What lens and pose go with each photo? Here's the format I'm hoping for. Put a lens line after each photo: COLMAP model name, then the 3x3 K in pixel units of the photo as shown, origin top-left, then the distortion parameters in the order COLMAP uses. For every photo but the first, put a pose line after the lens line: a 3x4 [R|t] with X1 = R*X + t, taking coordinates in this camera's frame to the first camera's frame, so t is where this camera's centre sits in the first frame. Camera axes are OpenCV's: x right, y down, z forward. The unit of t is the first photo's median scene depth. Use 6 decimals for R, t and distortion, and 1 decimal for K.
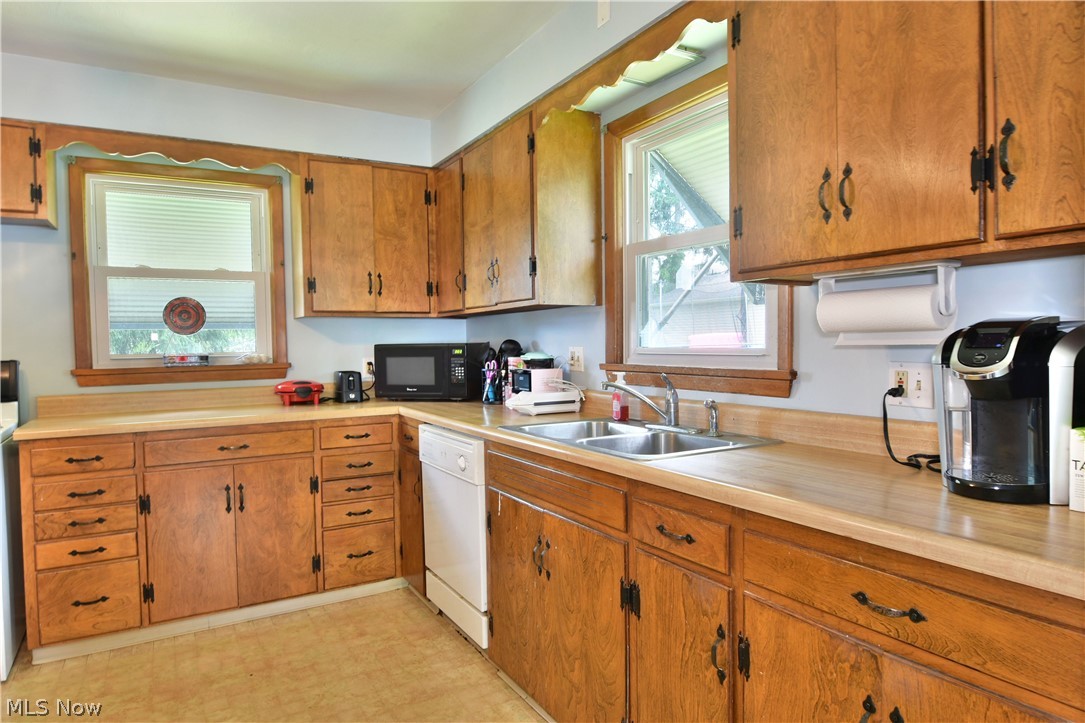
lens RADIAL K [[651.5, 0, 538.8], [0, 651.5, 364.8], [0, 0, 1]] dist [-0.011185, -0.007783]
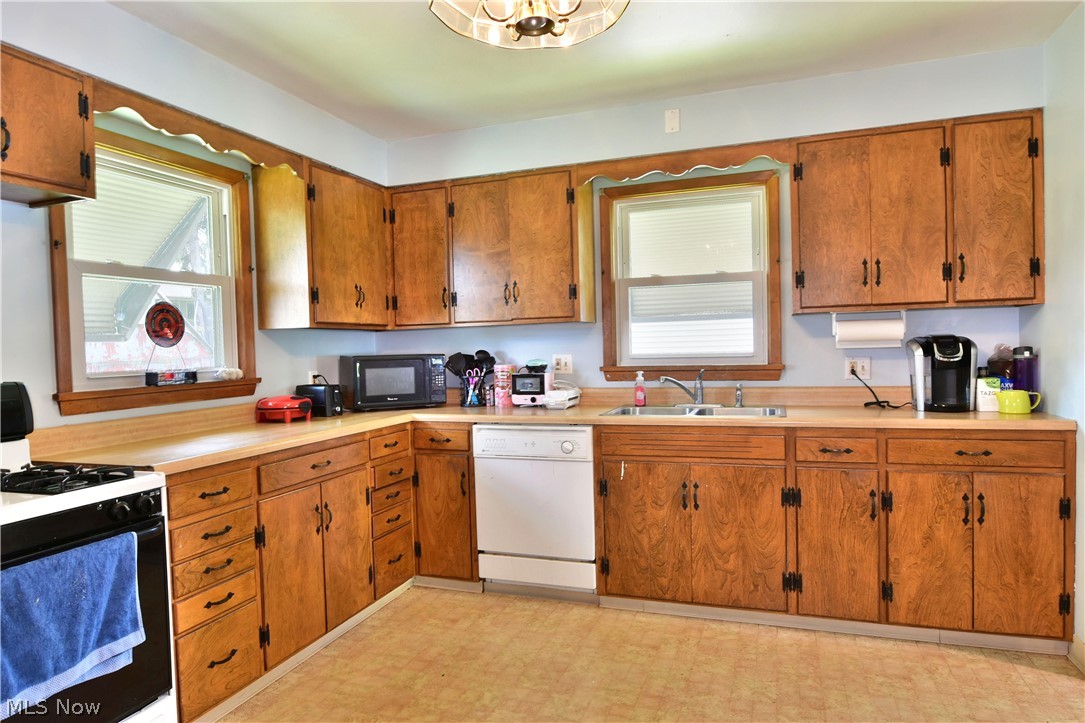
lens RADIAL K [[651.5, 0, 538.1], [0, 651.5, 368.8], [0, 0, 1]] dist [-0.011185, -0.007783]
pose [[0.770137, -0.026798, 0.637315, -0.827550], [0.036578, 0.999328, -0.002181, 0.000521], [-0.636828, 0.024992, 0.770600, 0.058327]]
